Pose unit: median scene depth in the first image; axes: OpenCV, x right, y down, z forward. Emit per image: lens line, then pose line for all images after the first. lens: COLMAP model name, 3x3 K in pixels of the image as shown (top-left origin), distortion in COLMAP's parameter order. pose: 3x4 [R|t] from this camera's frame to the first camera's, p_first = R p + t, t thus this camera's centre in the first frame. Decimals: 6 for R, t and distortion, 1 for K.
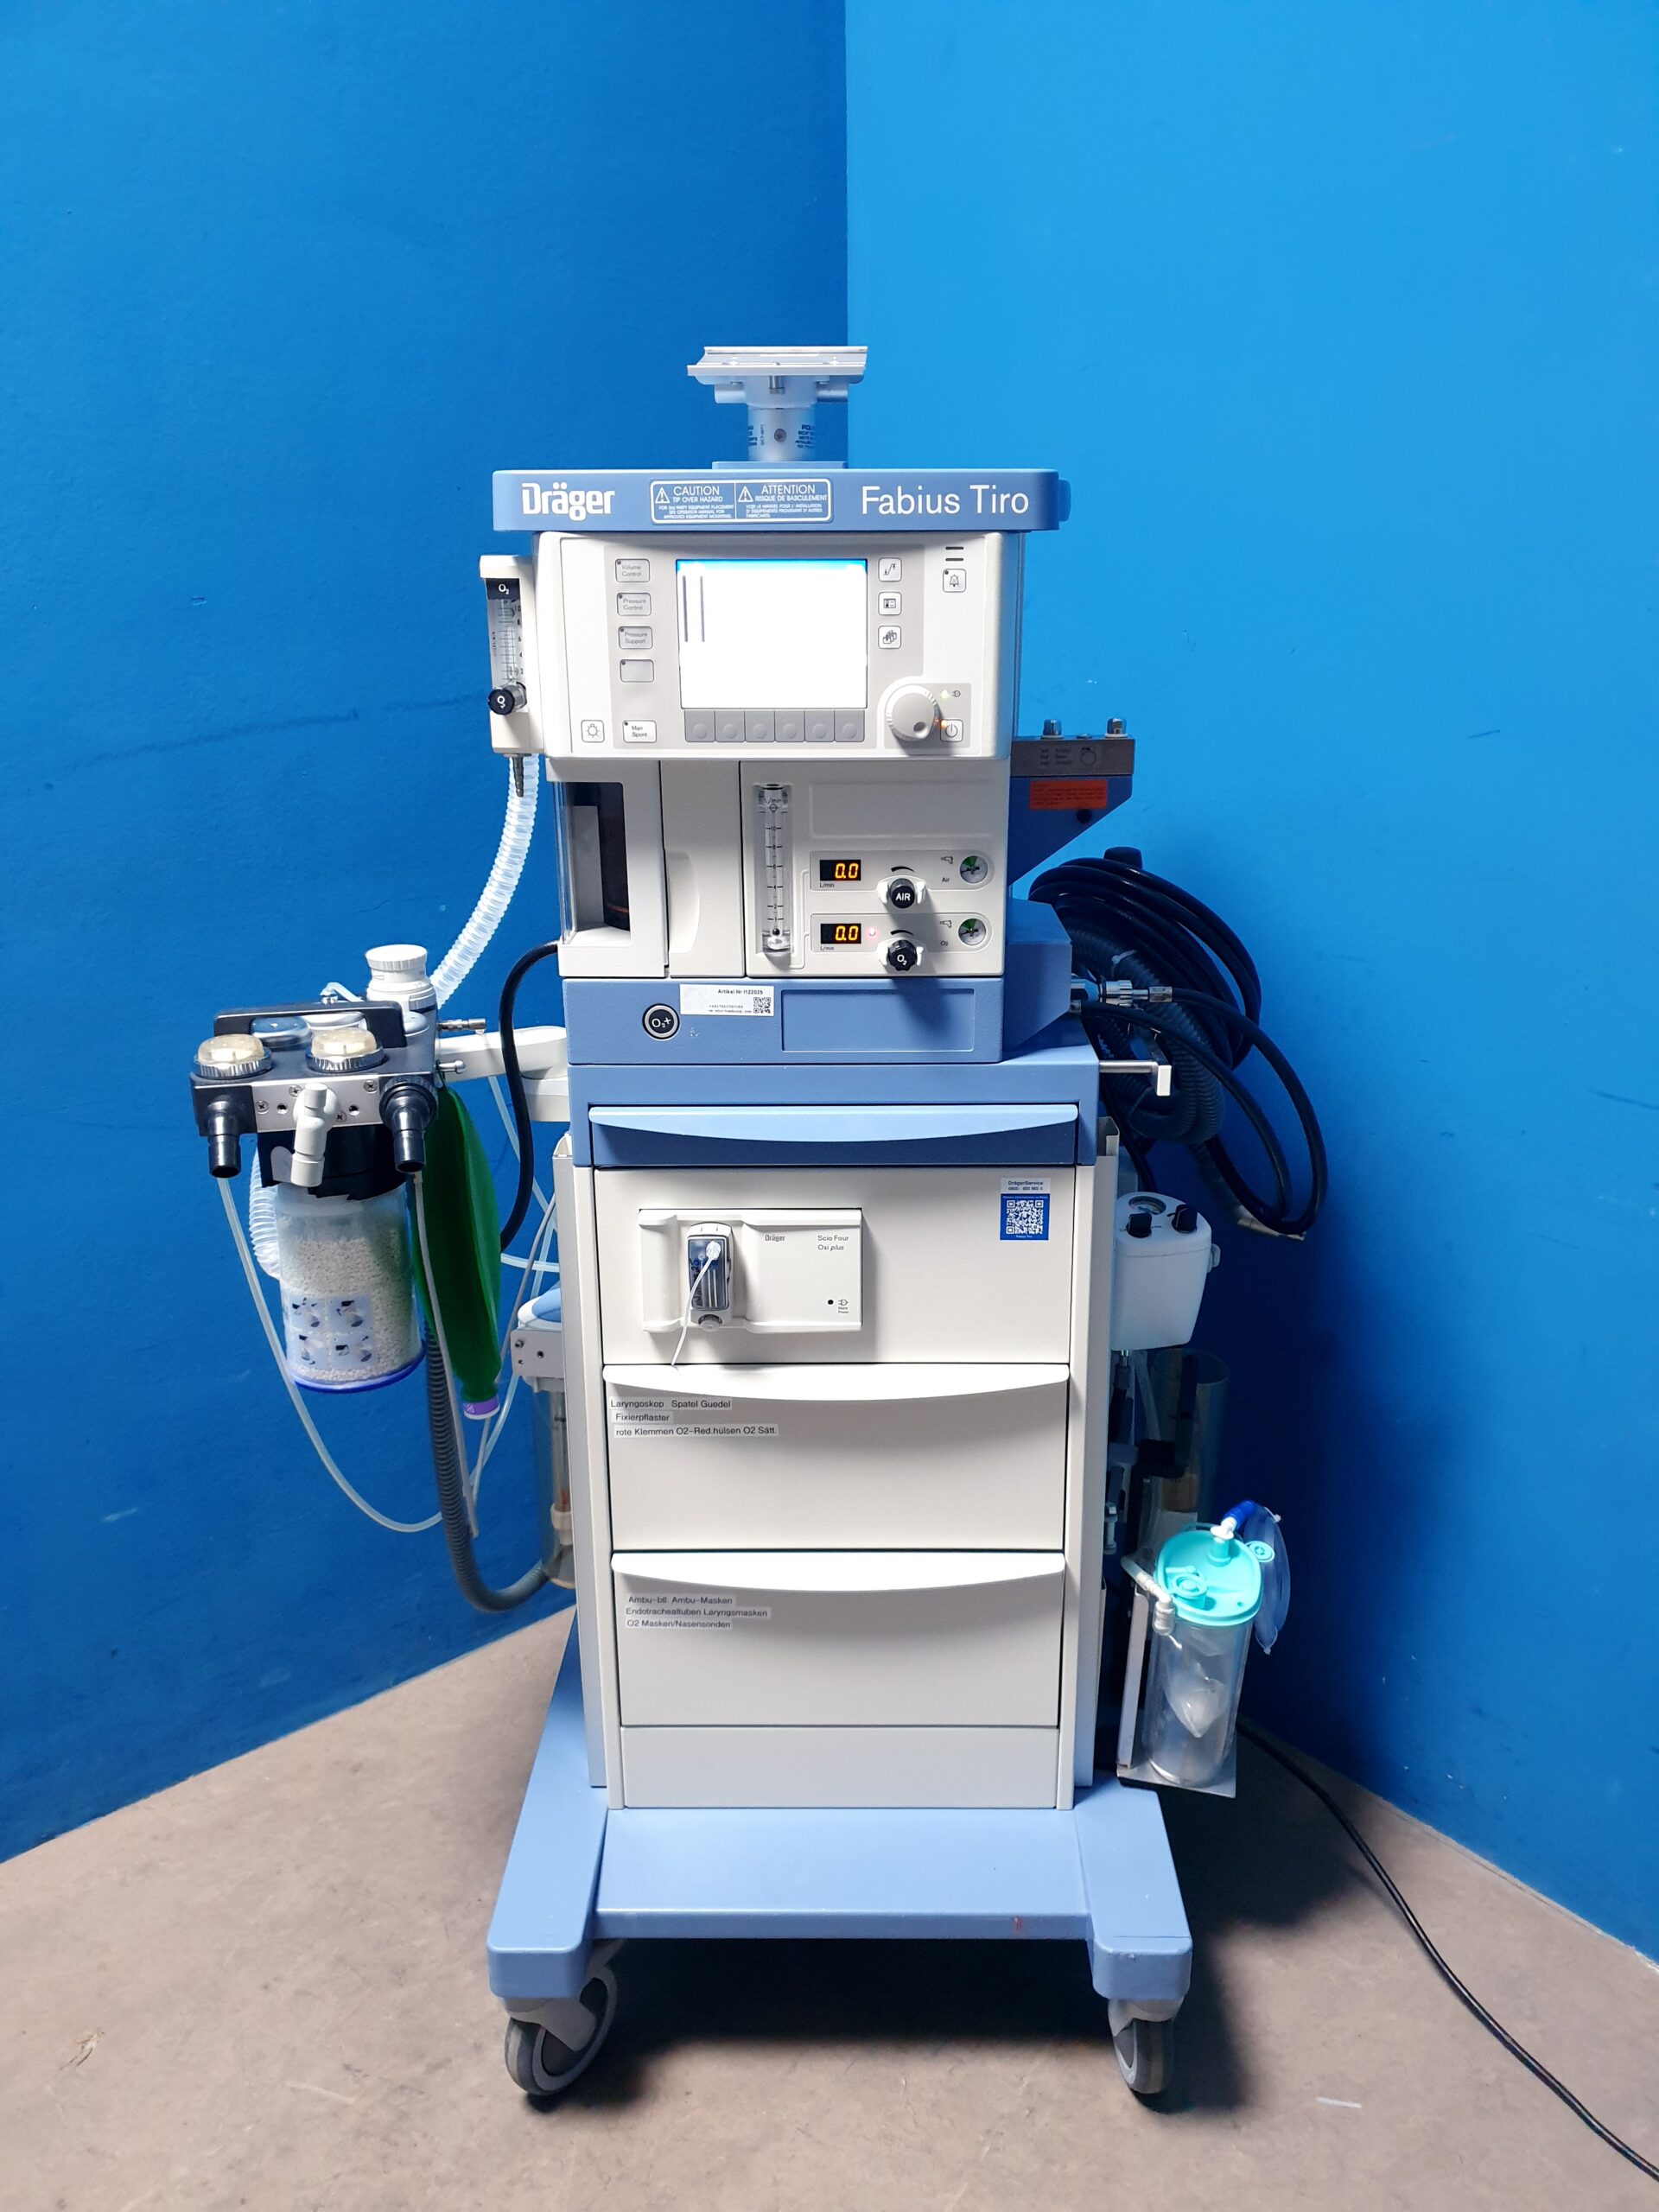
lens RADIAL K [[1702.1, 0, 838.5], [0, 1702.1, 1129.2], [0, 0, 1]] dist [0.053119, -0.036791]
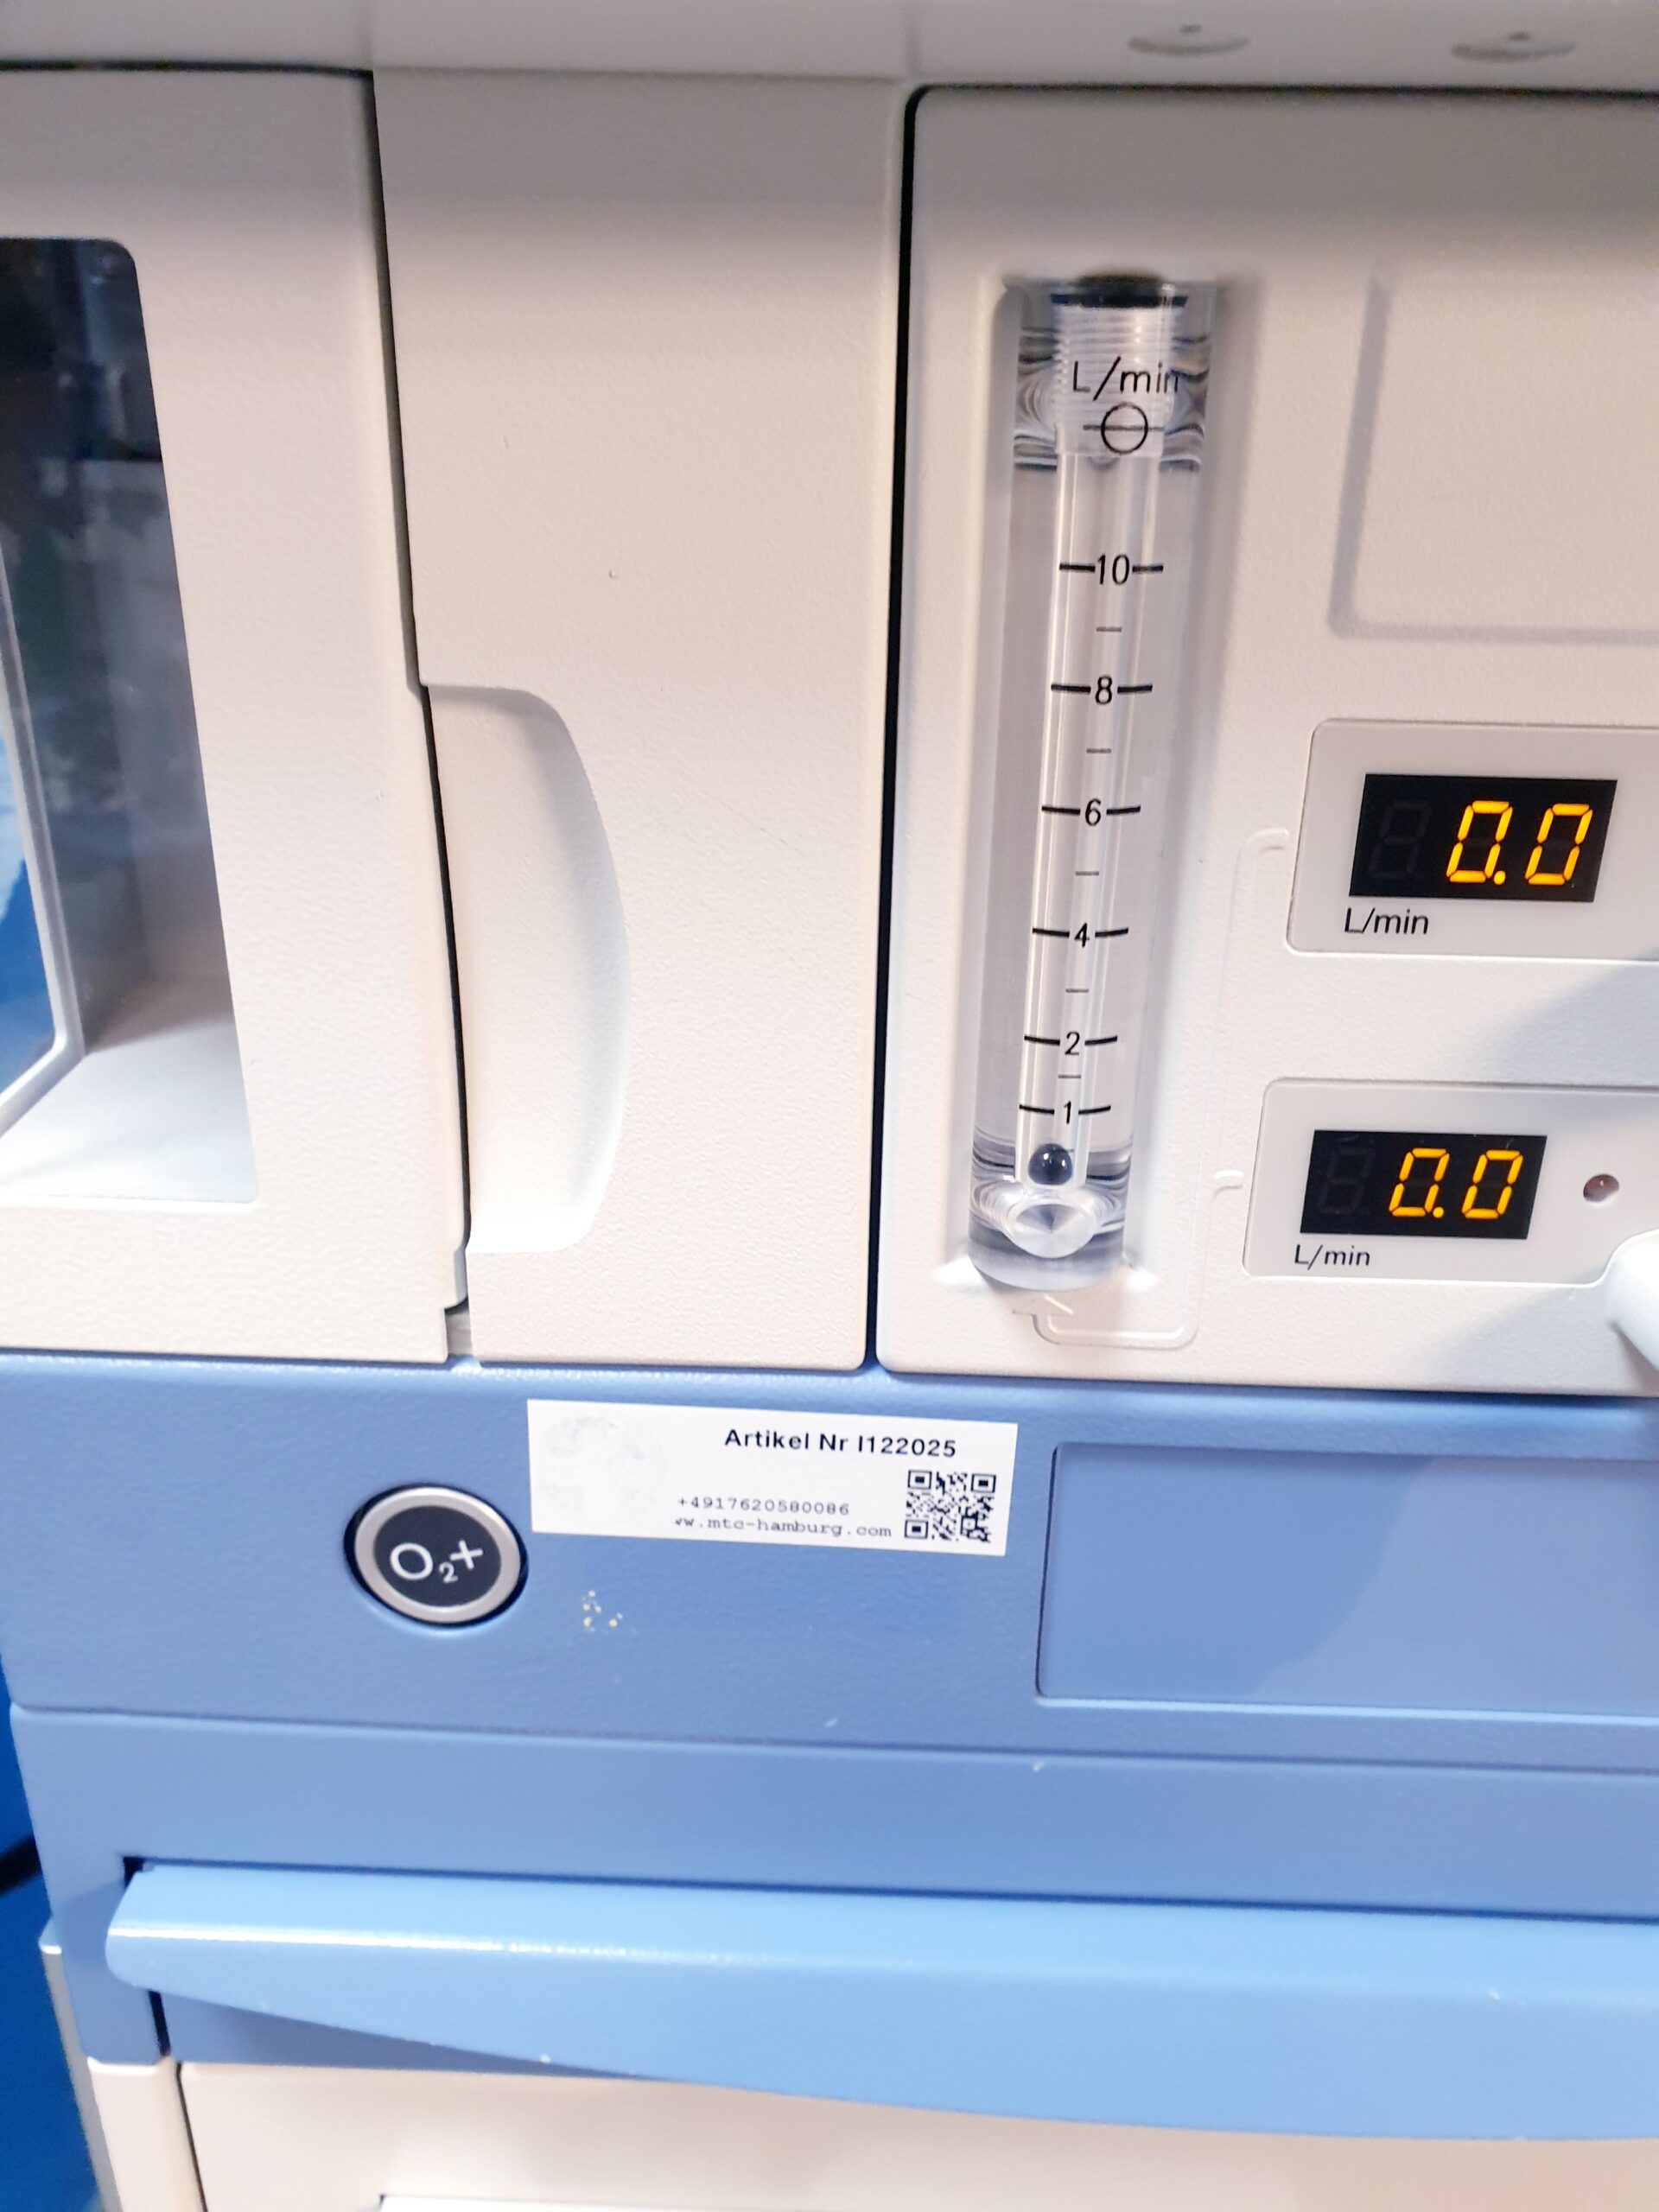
lens RADIAL K [[1765.0, 0, 793.4], [0, 1765.0, 1103.3], [0, 0, 1]] dist [0.111989, -0.231288]
pose [[0.999426, 0.029232, -0.017134, -0.054294], [-0.027410, 0.994778, 0.098313, -0.123737], [0.019918, -0.097786, 0.995008, 0.719295]]
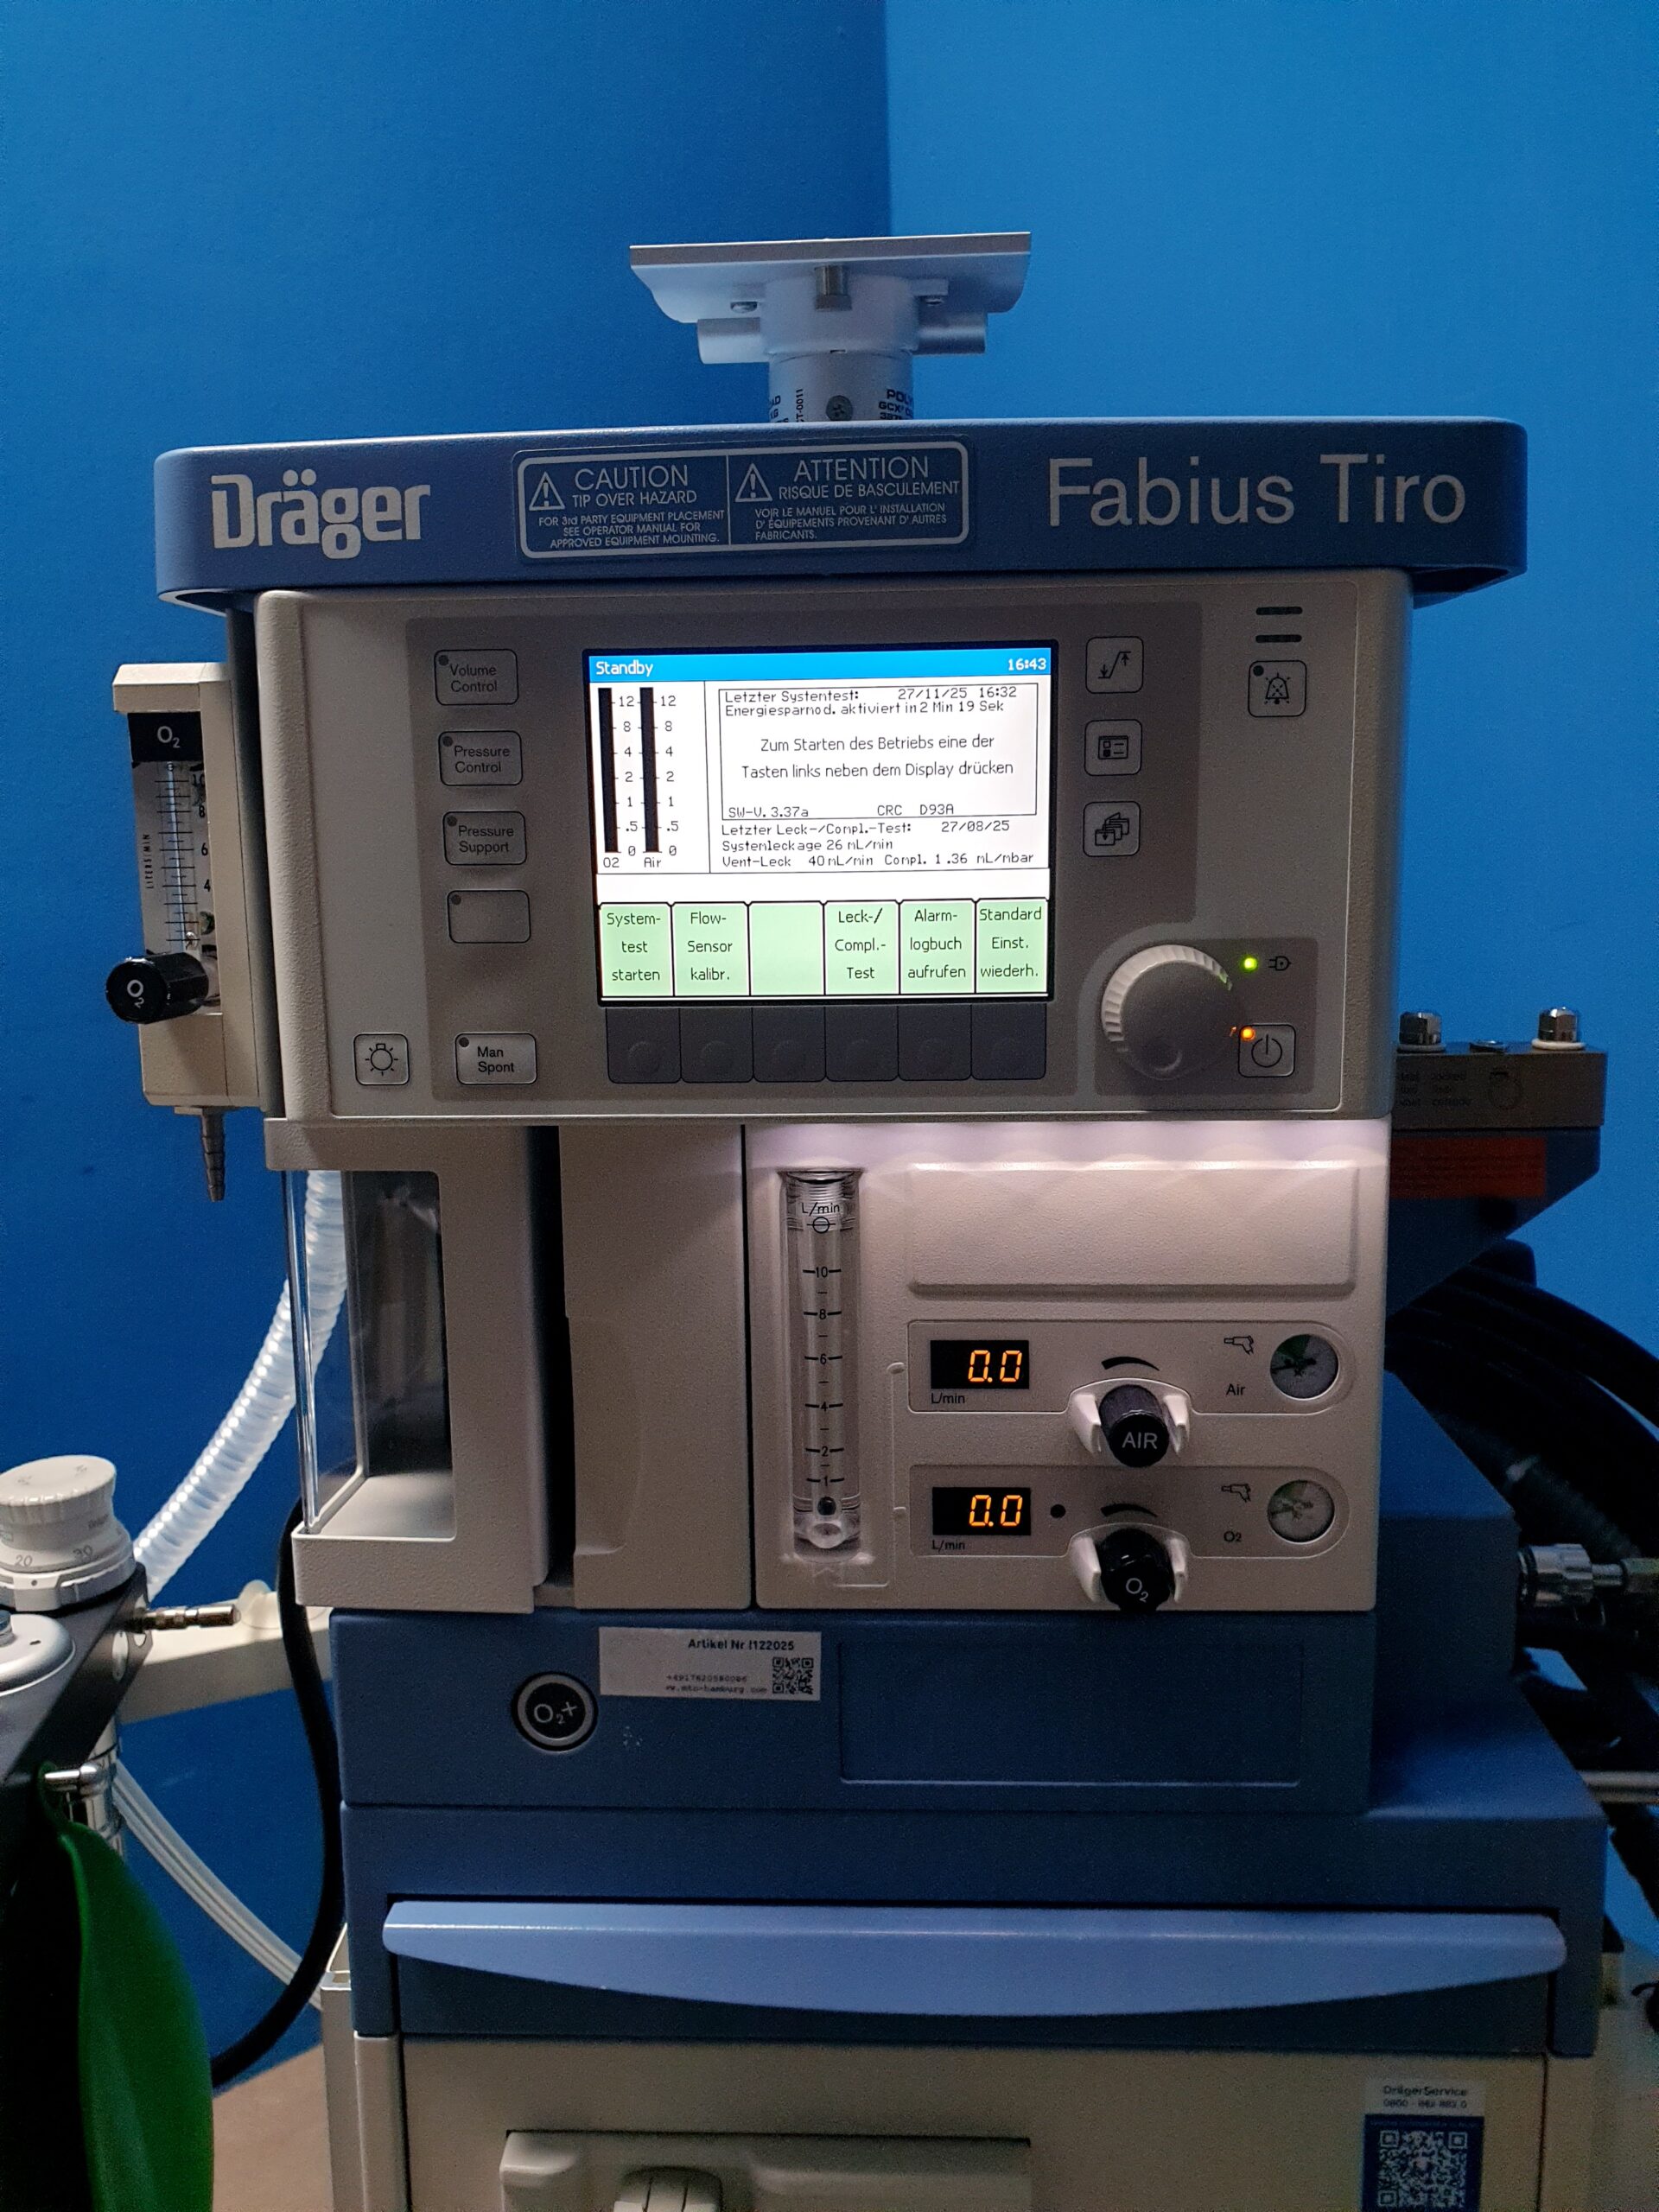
lens RADIAL K [[1739.6, 0, 807.9], [0, 1739.6, 1046.1], [0, 0, 1]] dist [0.013755, -0.003391]
pose [[0.999380, -0.006711, -0.034570, -0.022688], [0.000723, 0.985375, -0.170398, -0.136776], [0.035208, 0.170267, 0.984769, 0.493678]]
